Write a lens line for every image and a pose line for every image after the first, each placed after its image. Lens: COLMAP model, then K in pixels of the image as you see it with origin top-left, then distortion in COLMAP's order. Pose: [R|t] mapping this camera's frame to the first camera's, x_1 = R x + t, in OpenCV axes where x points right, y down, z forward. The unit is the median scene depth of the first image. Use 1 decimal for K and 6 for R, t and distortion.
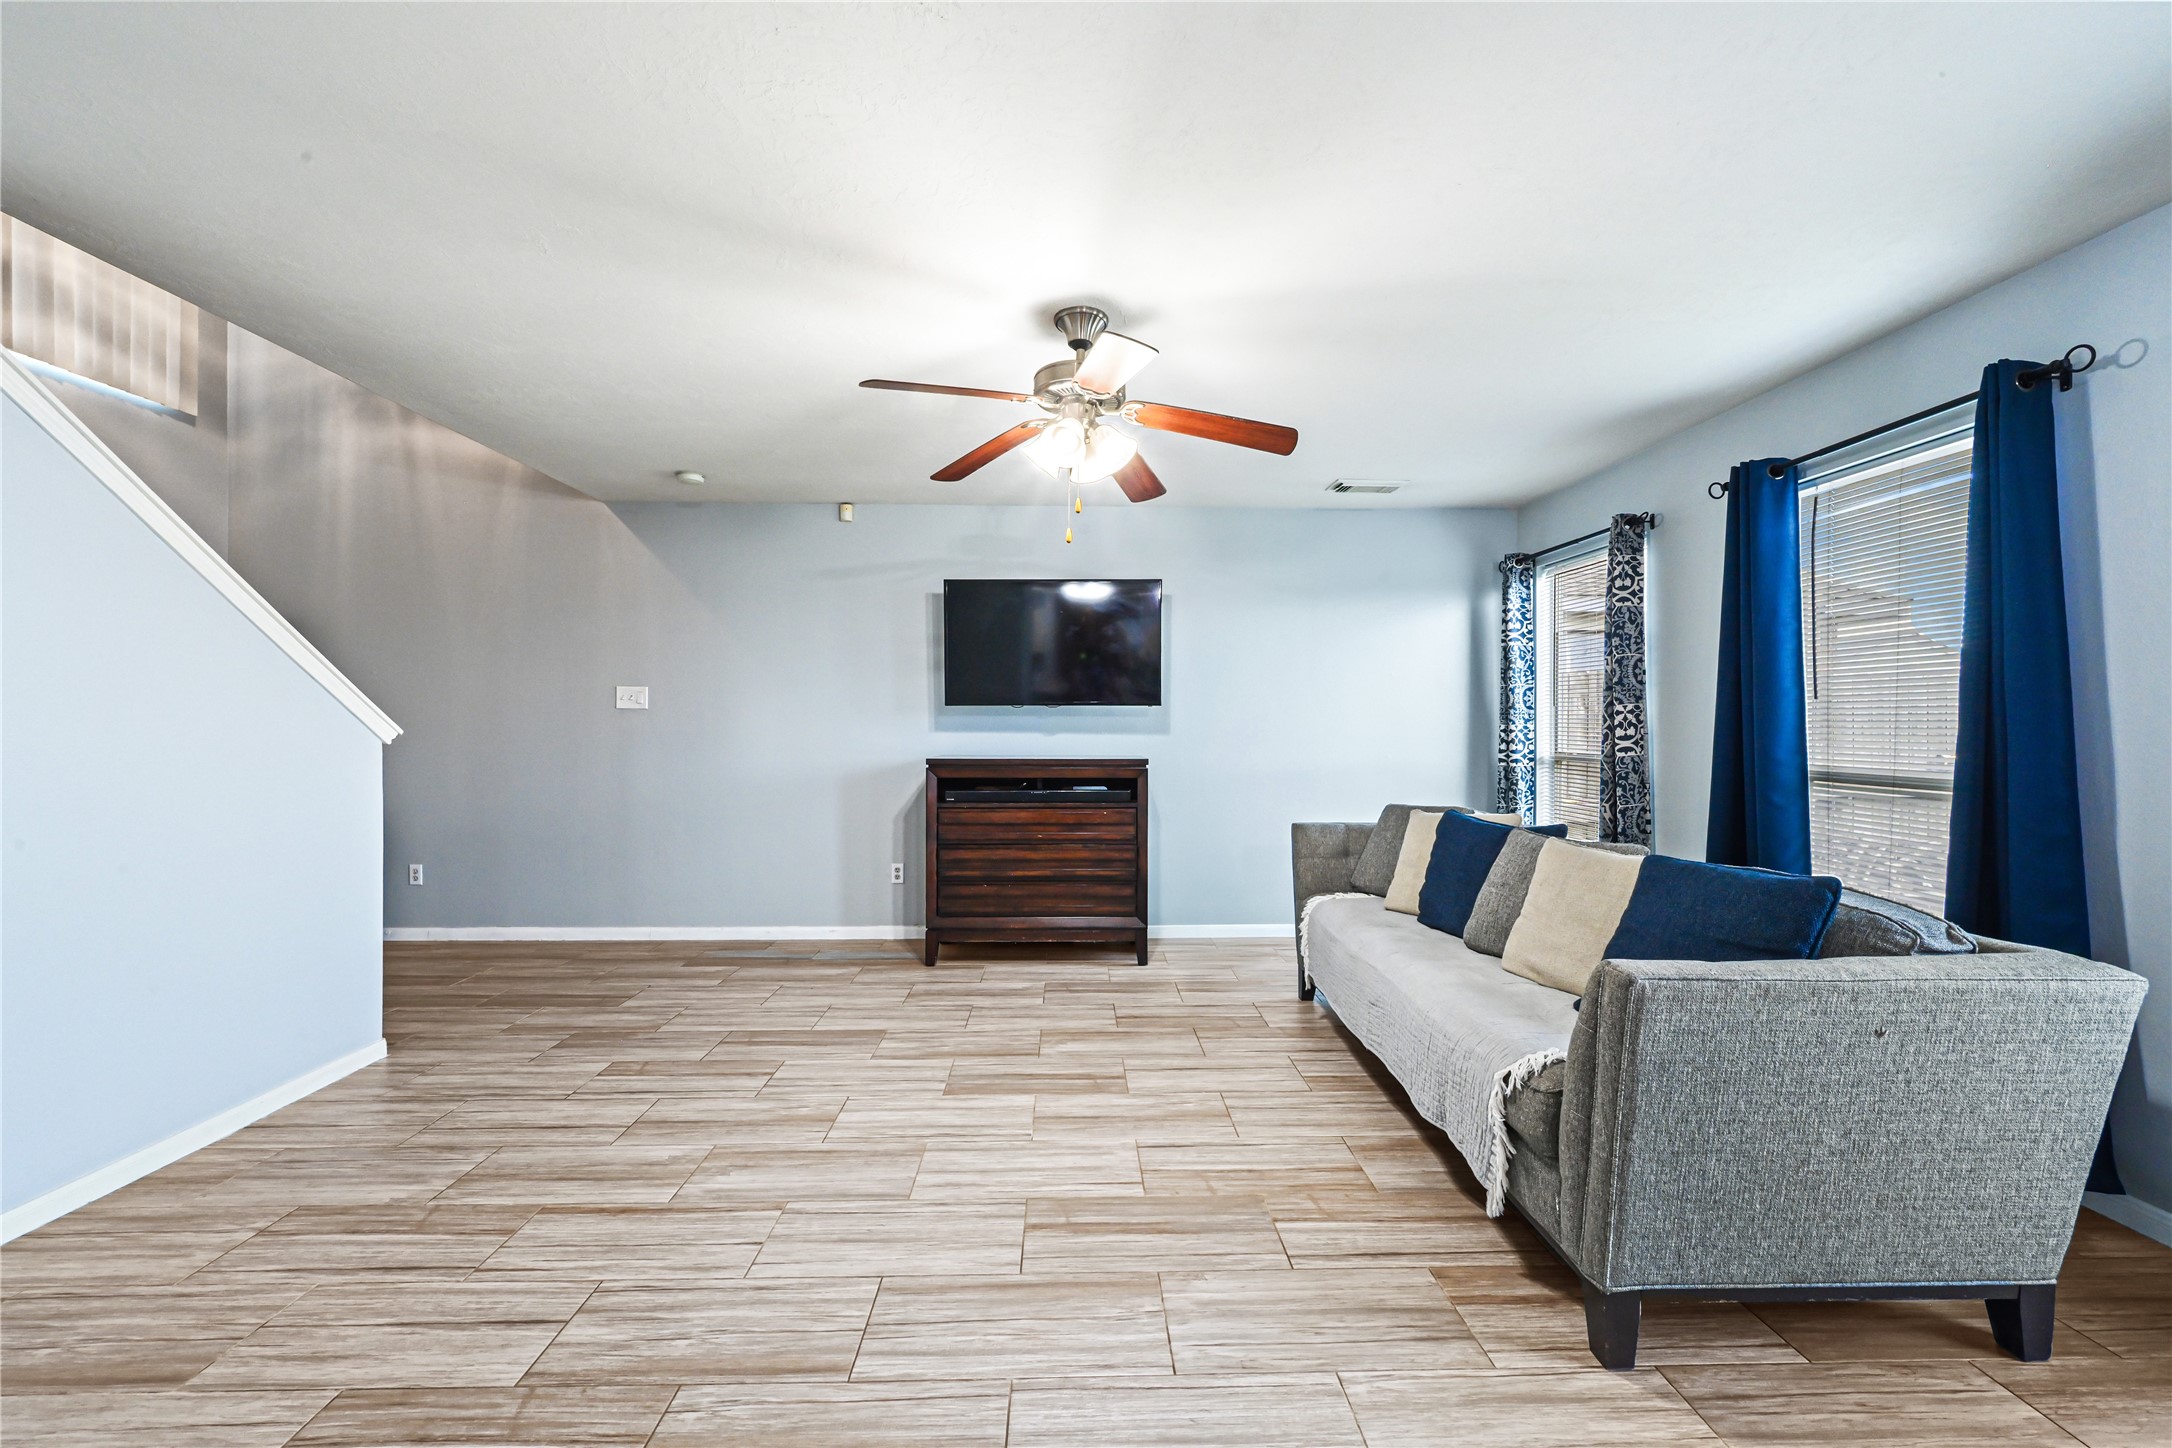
lens RADIAL K [[855.0, 0, 1085.7], [0, 855.0, 719.0], [0, 0, 1]] dist [-0.001180, 0.000747]
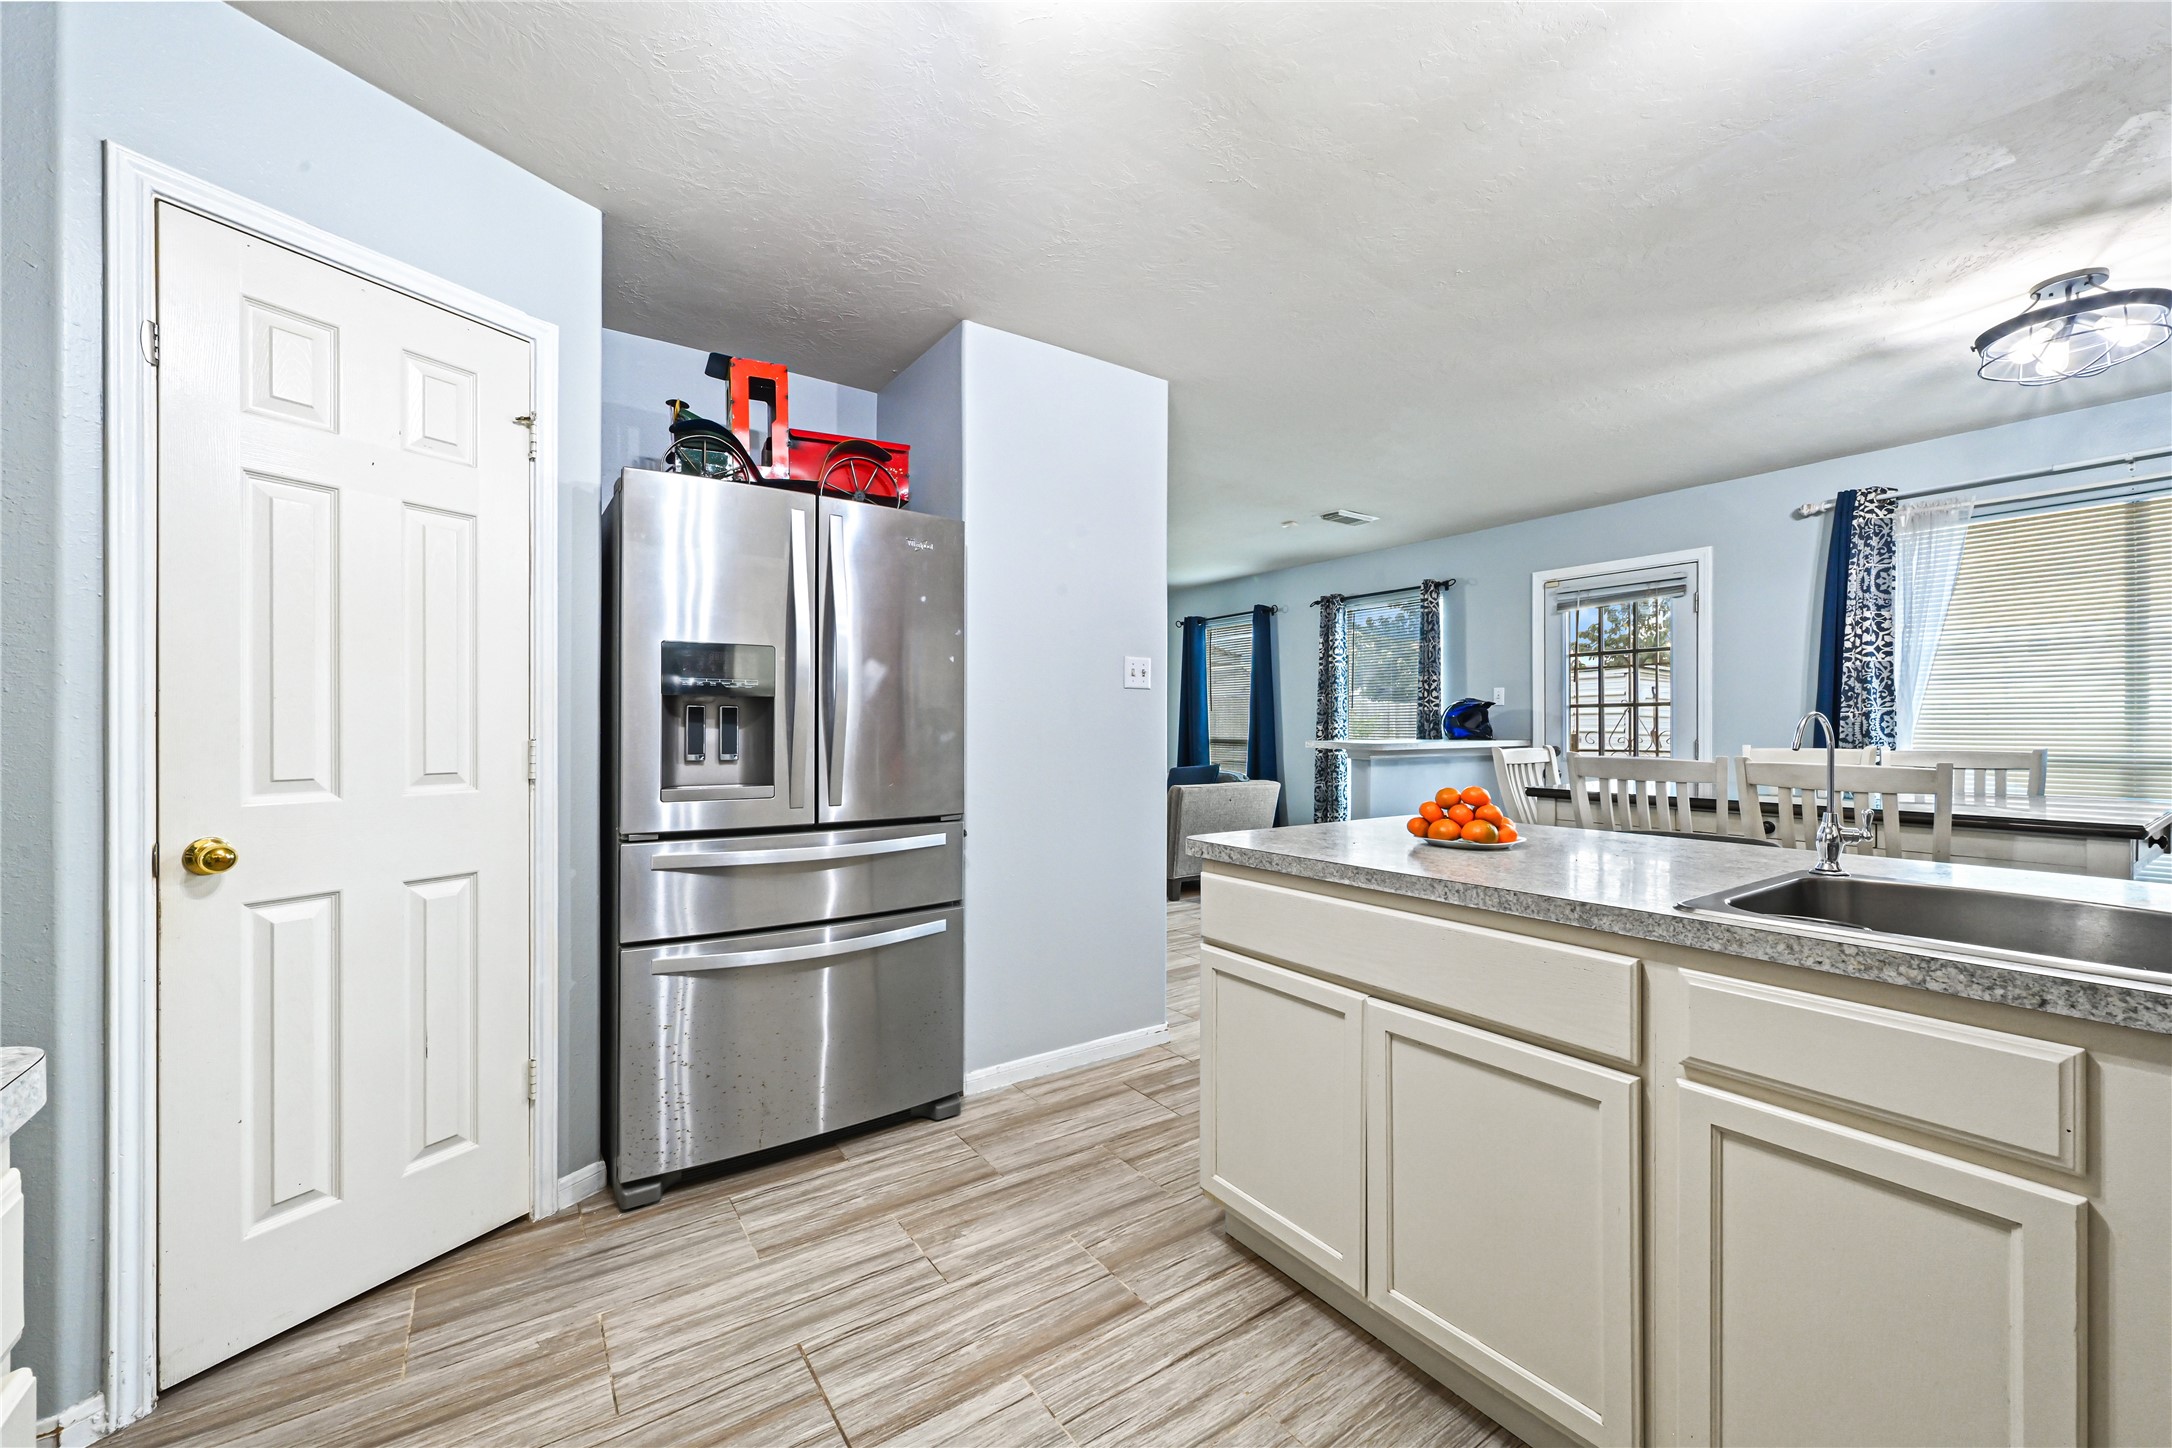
lens RADIAL K [[855.0, 0, 1089.2], [0, 855.0, 724.1], [0, 0, 1]] dist [-0.001180, 0.000747]
pose [[0.833835, 0.001415, 0.552011, -1.051744], [-0.000283, 0.999998, -0.002136, 0.022213], [-0.552013, 0.001625, 0.833834, -1.137626]]
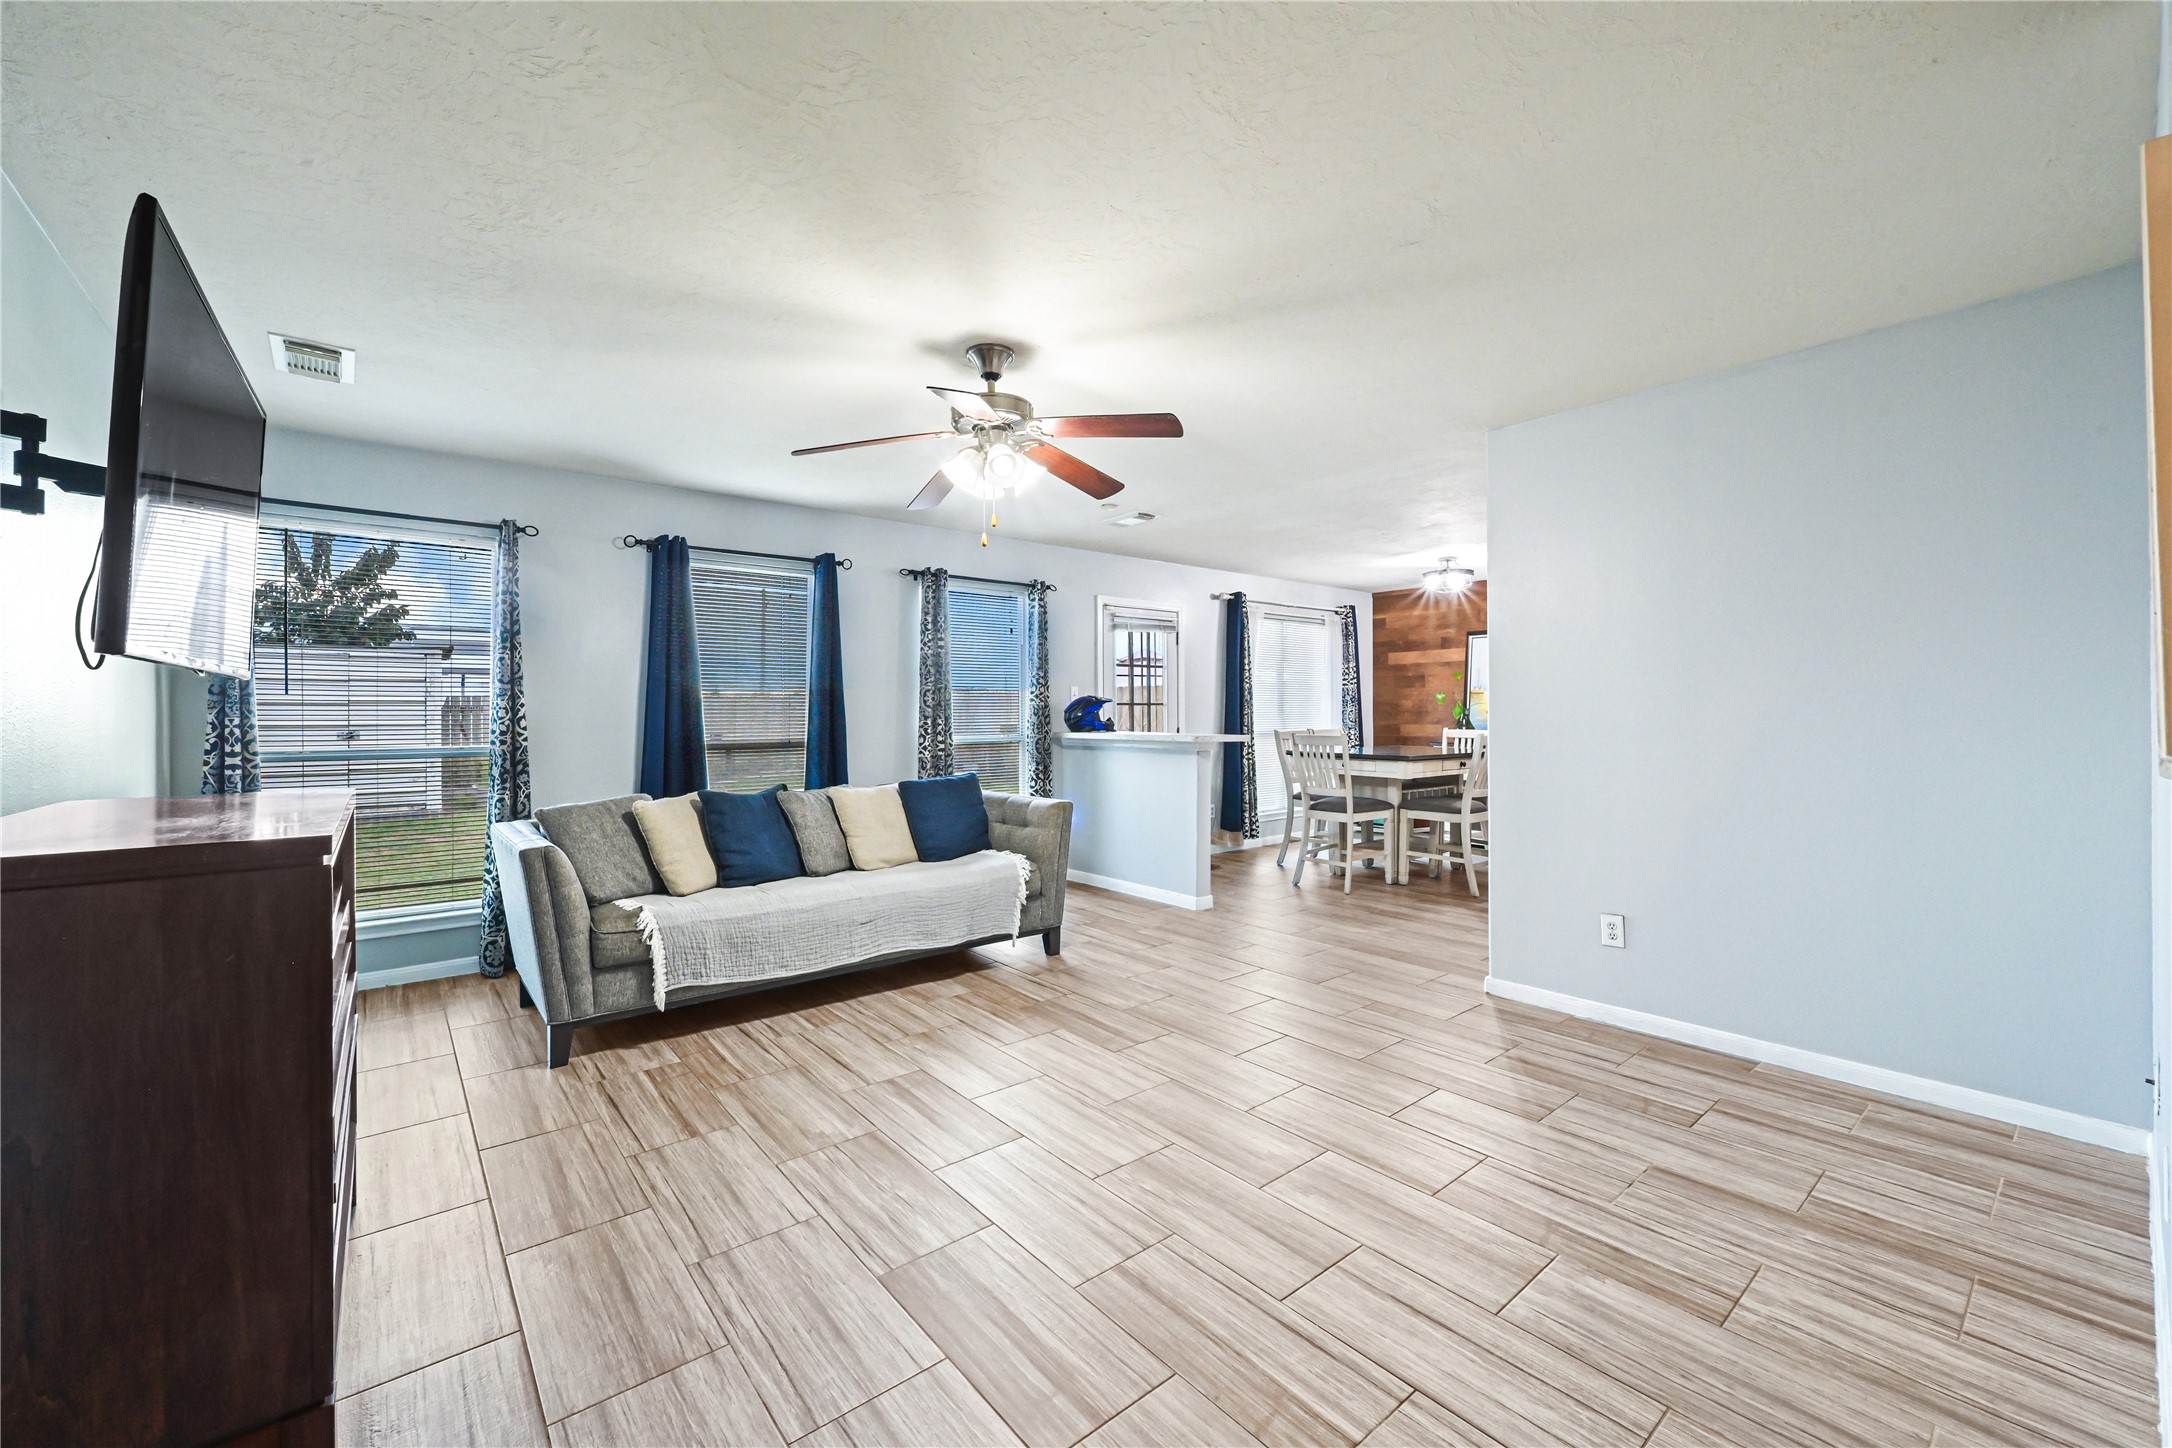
lens RADIAL K [[855.0, 0, 1092.2], [0, 855.0, 714.4], [0, 0, 1]] dist [-0.001180, 0.000747]
pose [[-0.616948, -0.000160, 0.787004, -1.010334], [0.001044, 0.999999, 0.001022, 0.003949], [-0.787003, 0.001453, -0.616947, 1.660685]]
